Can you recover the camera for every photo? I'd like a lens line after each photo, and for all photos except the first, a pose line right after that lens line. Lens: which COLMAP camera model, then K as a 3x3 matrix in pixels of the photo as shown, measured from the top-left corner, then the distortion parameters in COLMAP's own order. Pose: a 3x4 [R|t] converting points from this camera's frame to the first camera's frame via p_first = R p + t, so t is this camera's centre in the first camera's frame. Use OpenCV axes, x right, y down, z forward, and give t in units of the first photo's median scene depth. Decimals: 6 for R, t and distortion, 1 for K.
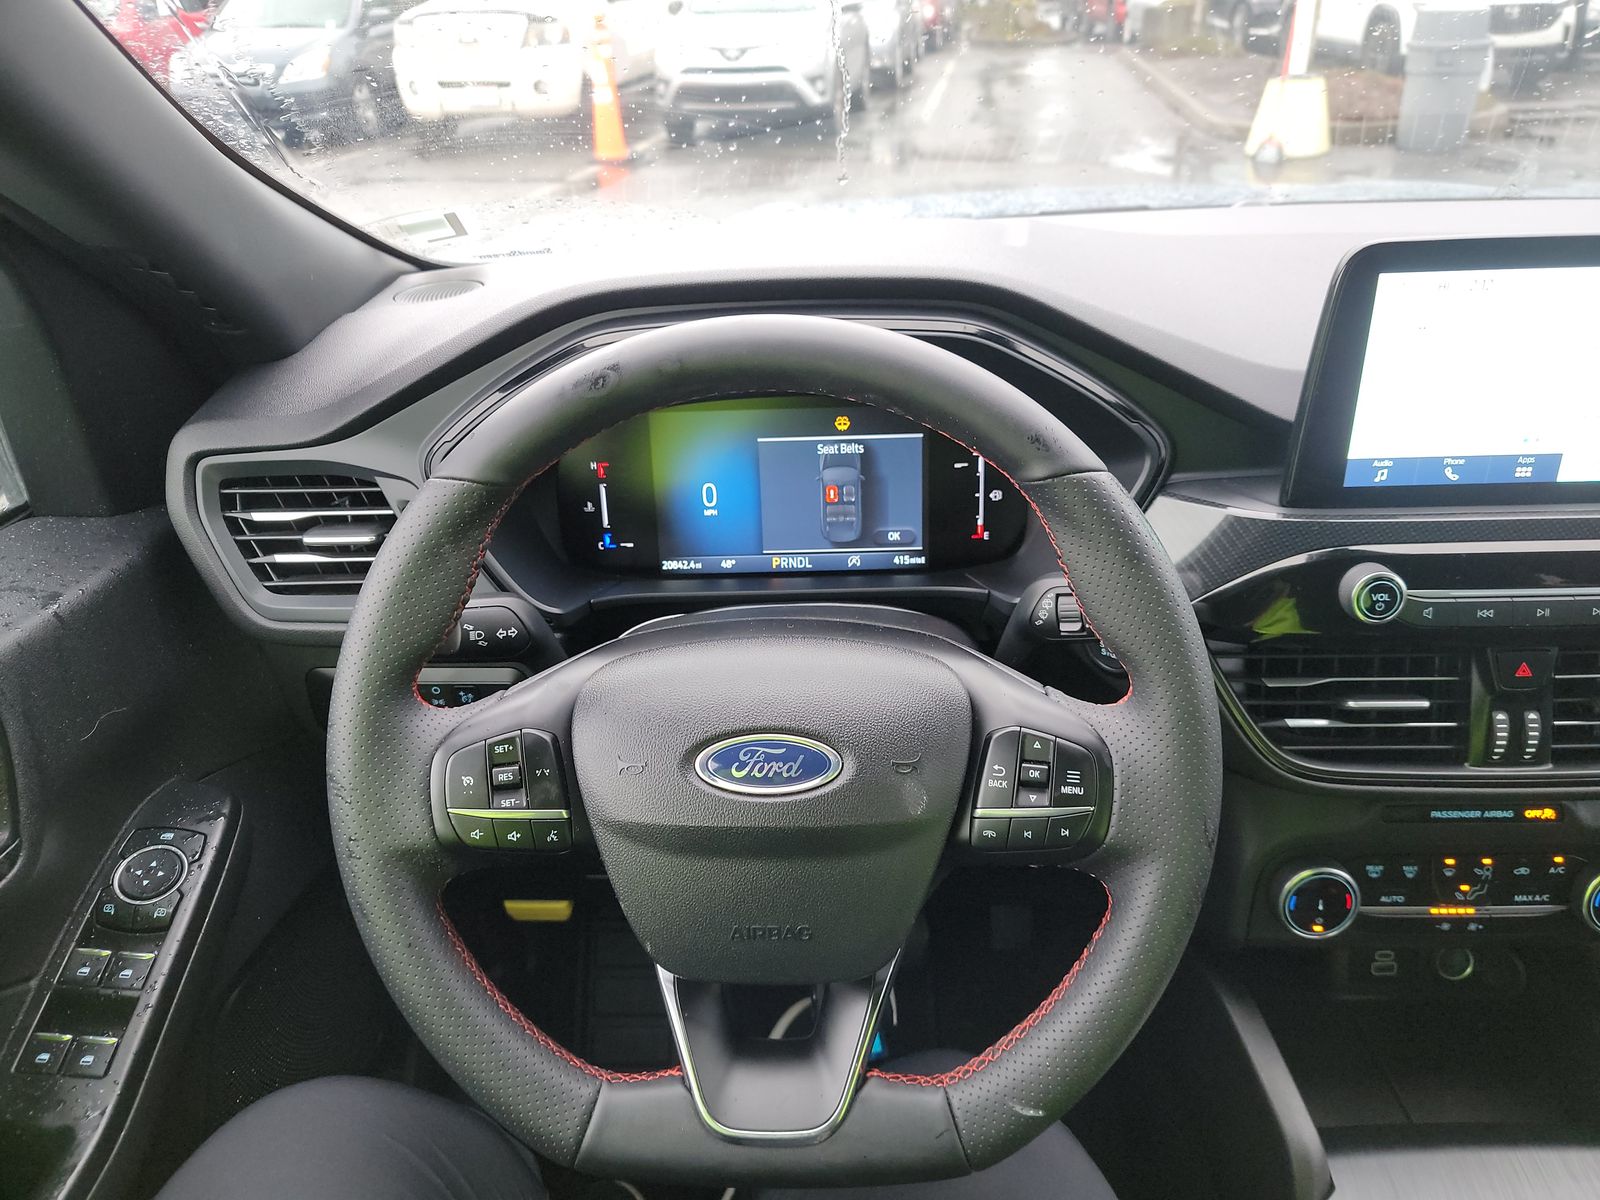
lens RADIAL K [[1102.5, 0, 803.5], [0, 1102.5, 608.9], [0, 0, 1]] dist [0.038730, -0.020983]
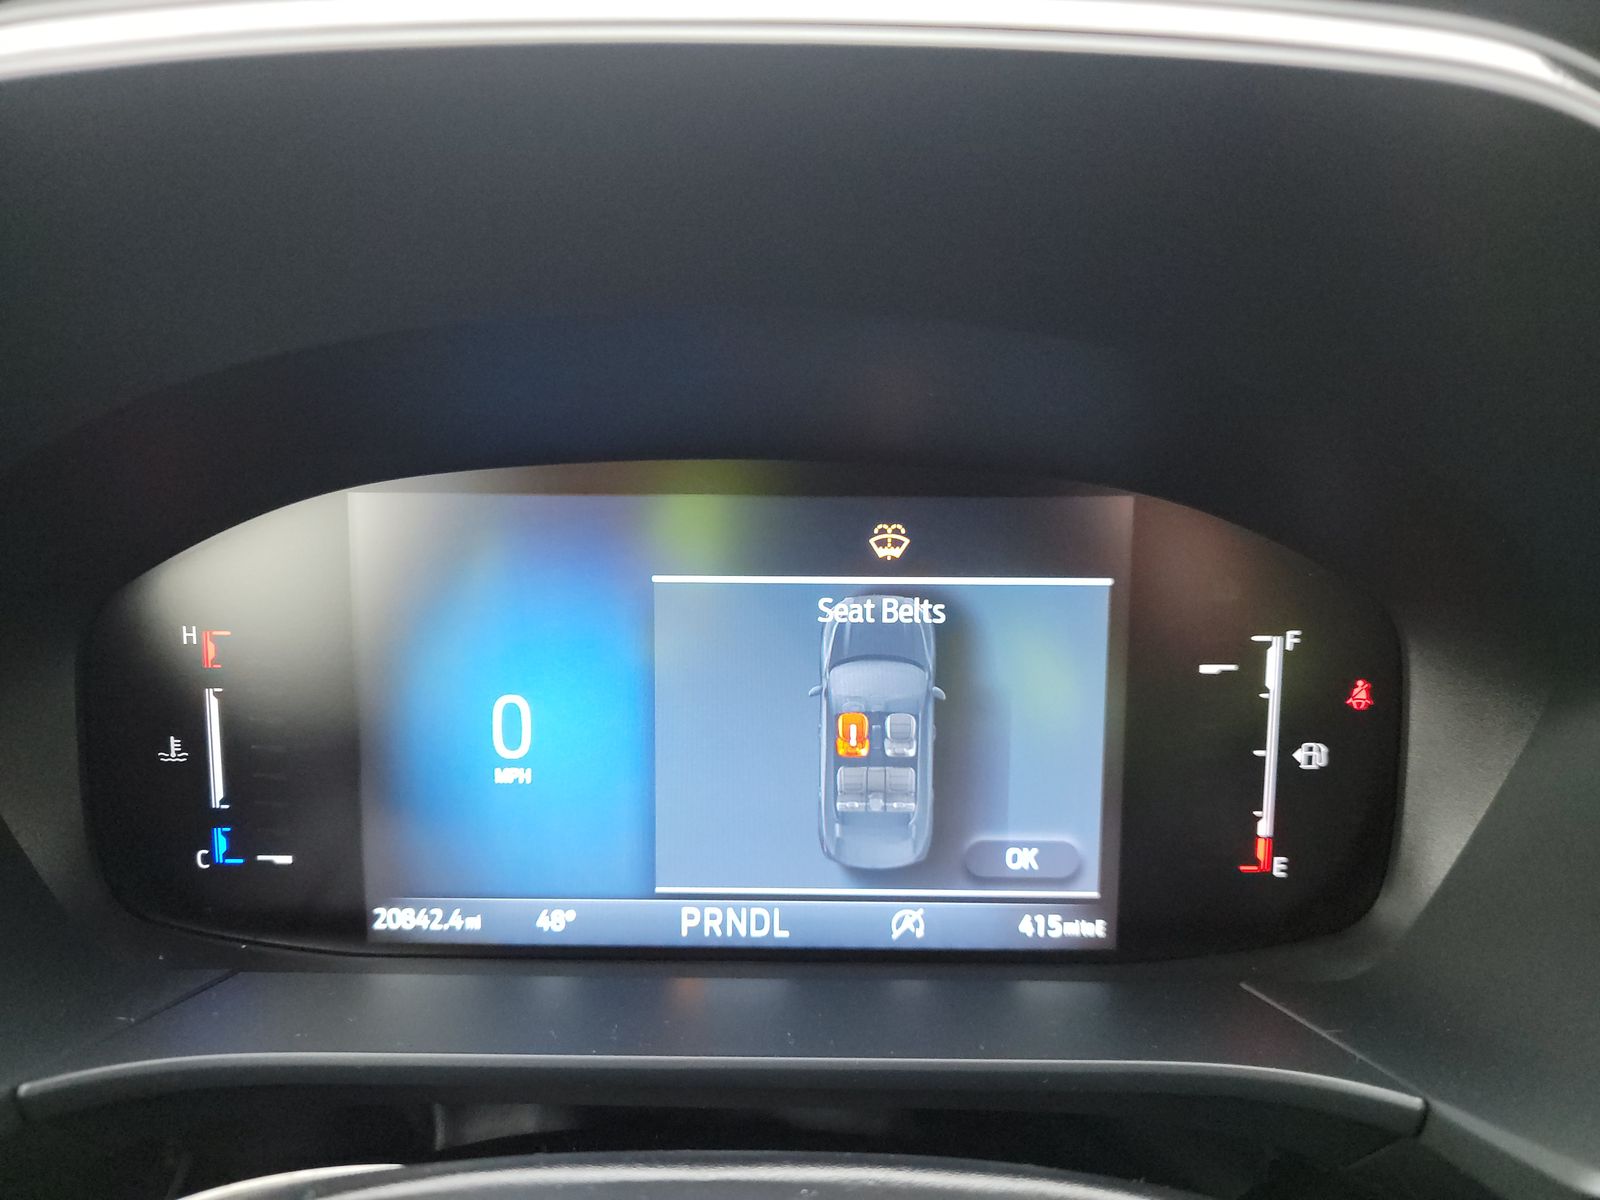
lens RADIAL K [[1102.5, 0, 739.5], [0, 1102.5, 595.8], [0, 0, 1]] dist [0.038730, -0.020983]
pose [[0.999400, 0.034139, 0.005814, -0.015086], [-0.032208, 0.977973, -0.206230, -0.073897], [-0.012726, 0.205919, 0.978486, 0.645689]]
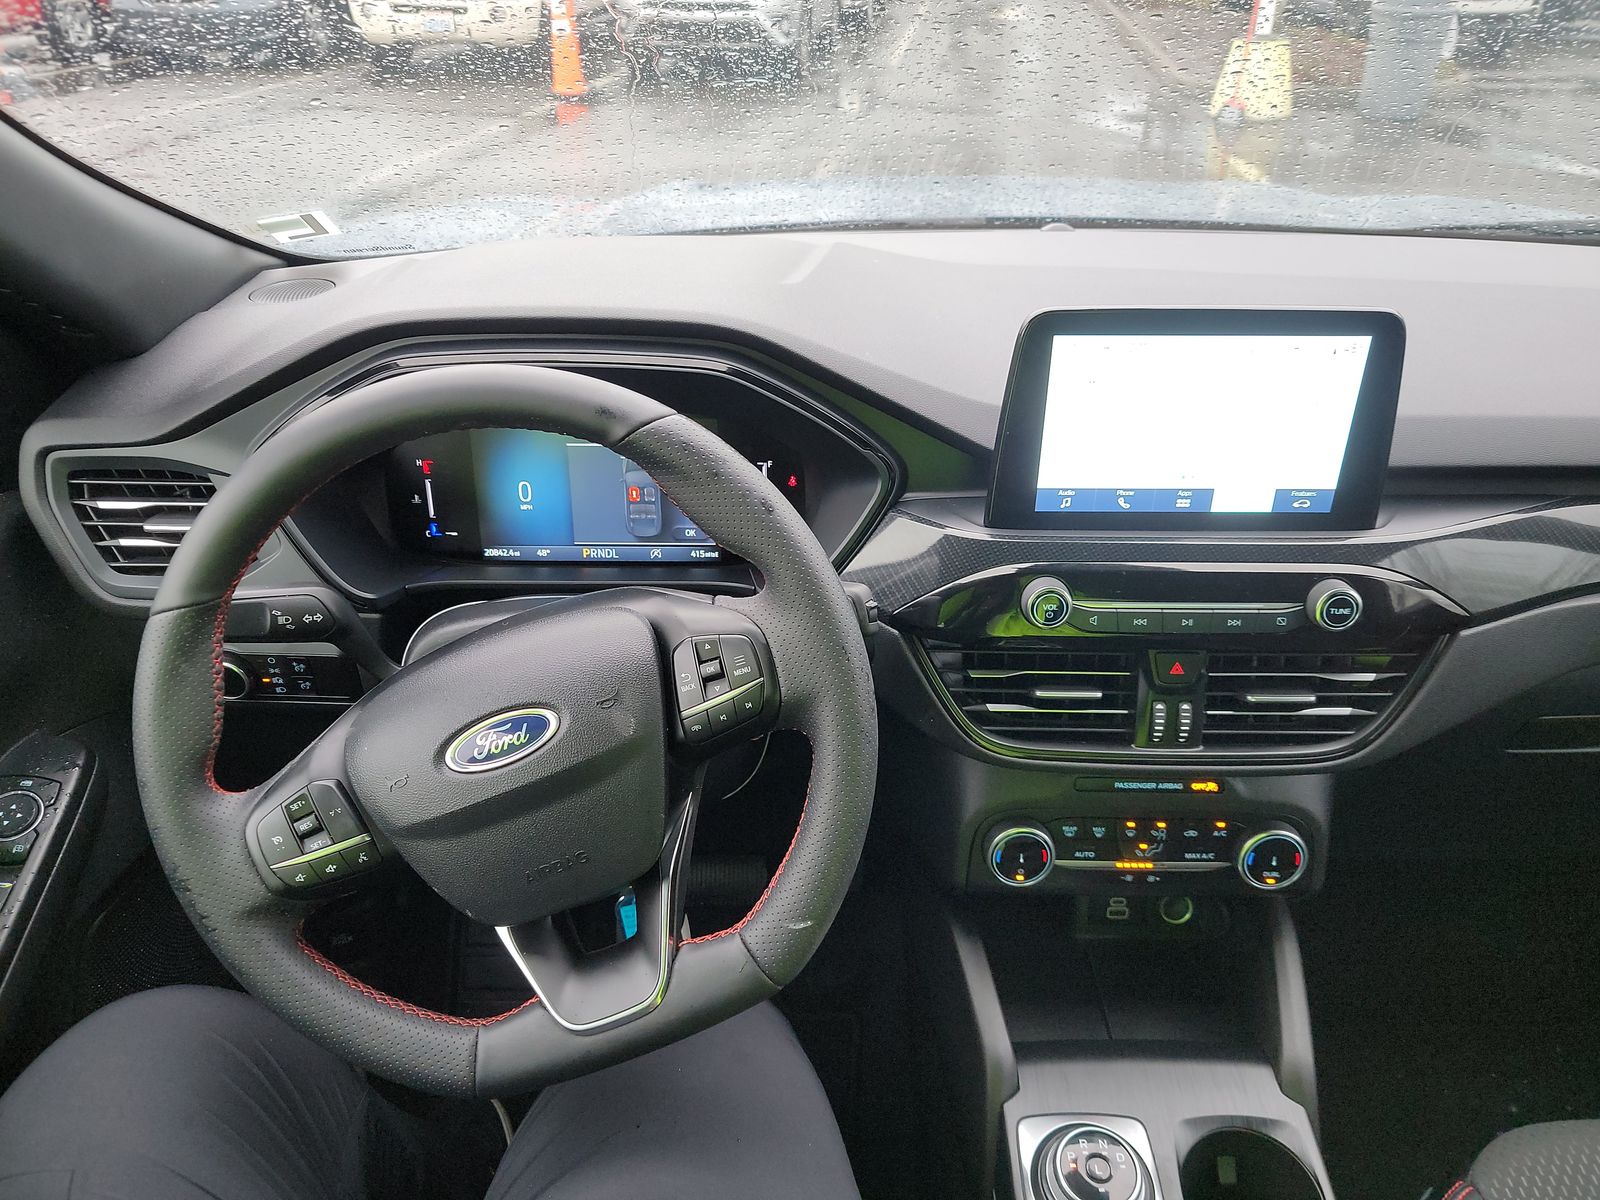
lens RADIAL K [[1102.5, 0, 804.1], [0, 1102.5, 628.6], [0, 0, 1]] dist [0.038730, -0.020983]
pose [[0.999273, 0.024524, 0.029181, 0.172021], [-0.026348, 0.997612, 0.063846, -0.044299], [-0.027545, -0.064568, 0.997533, -0.142916]]
